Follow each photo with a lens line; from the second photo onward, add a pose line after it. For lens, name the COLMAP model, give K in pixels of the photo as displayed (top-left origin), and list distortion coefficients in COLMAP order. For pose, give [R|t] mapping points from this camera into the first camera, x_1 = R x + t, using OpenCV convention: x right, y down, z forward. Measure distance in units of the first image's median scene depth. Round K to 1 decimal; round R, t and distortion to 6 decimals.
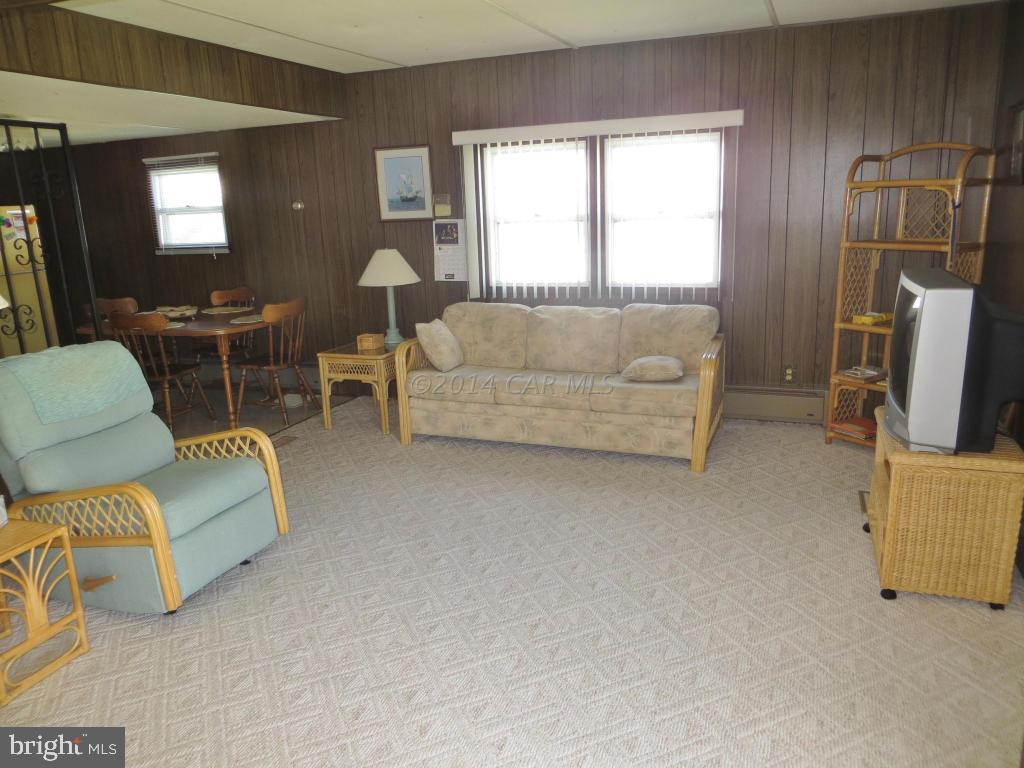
lens RADIAL K [[771.7, 0, 512.0], [0, 771.7, 384.0], [0, 0, 1]] dist [-0.011147, 0.005425]
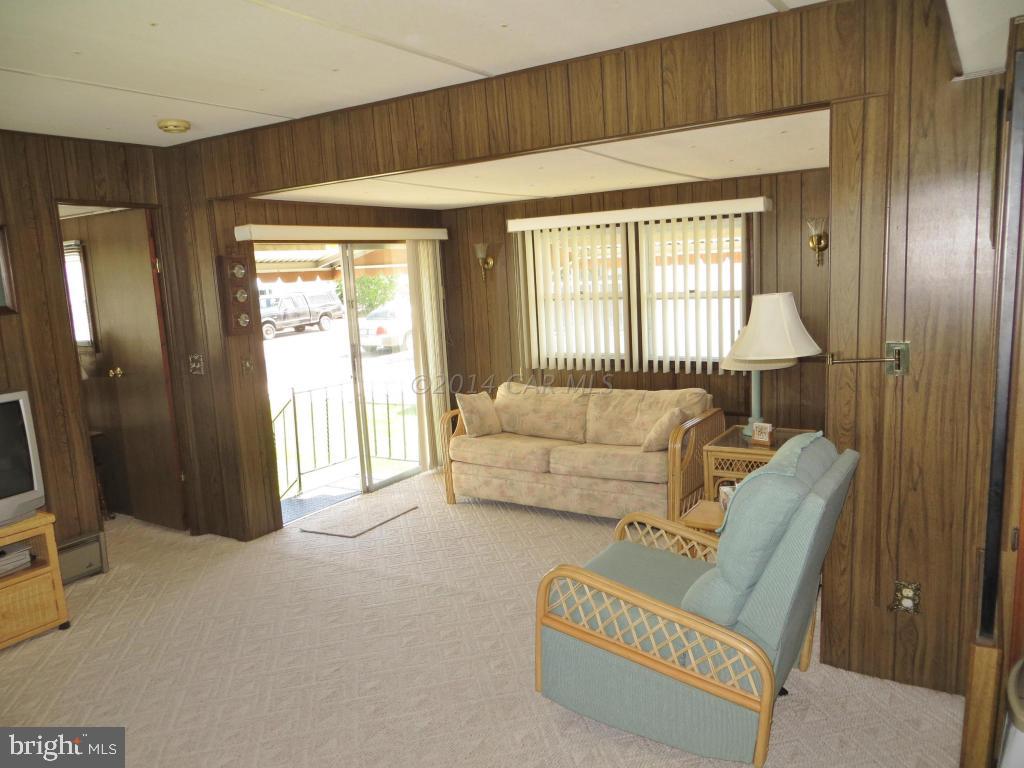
lens RADIAL K [[771.7, 0, 512.0], [0, 771.7, 384.0], [0, 0, 1]] dist [-0.011147, 0.005425]
pose [[-0.978823, 0.063785, 0.194517, -0.306831], [0.133670, 0.918824, 0.371341, -0.280244], [-0.155041, 0.389478, -0.907893, 1.121121]]
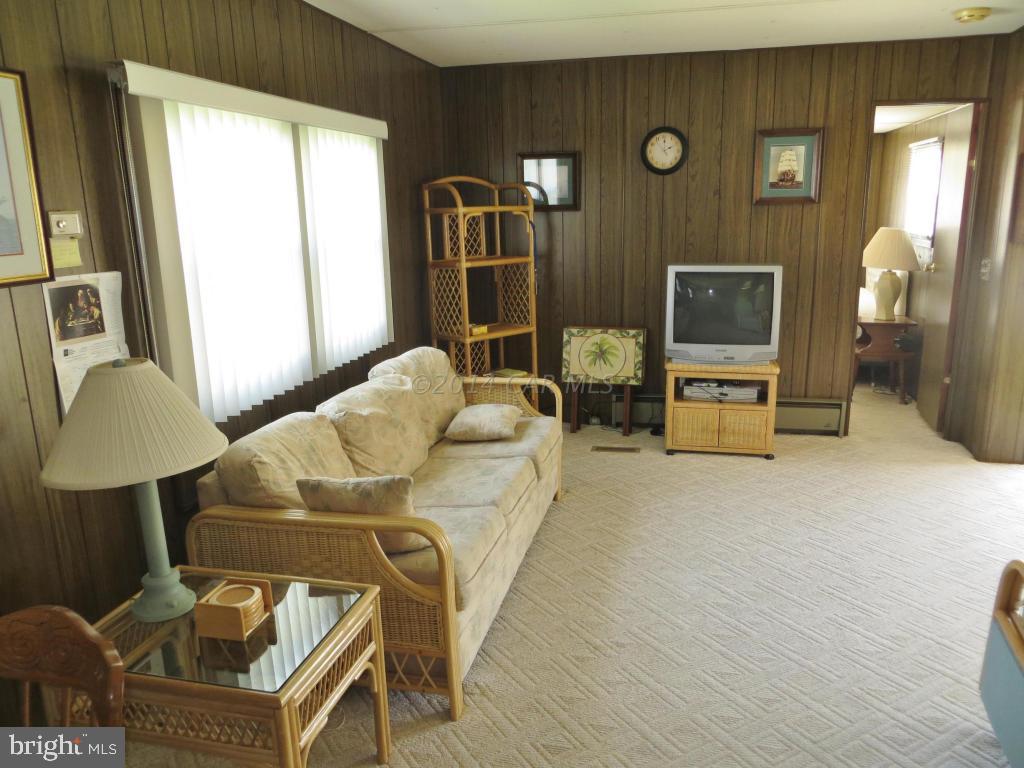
lens RADIAL K [[771.7, 0, 512.0], [0, 771.7, 384.0], [0, 0, 1]] dist [-0.011147, 0.005425]
pose [[-0.139936, -0.188720, 0.972010, -0.580823], [0.258314, 0.940716, 0.219833, -0.217481], [-0.955872, 0.281847, -0.082891, 0.955244]]
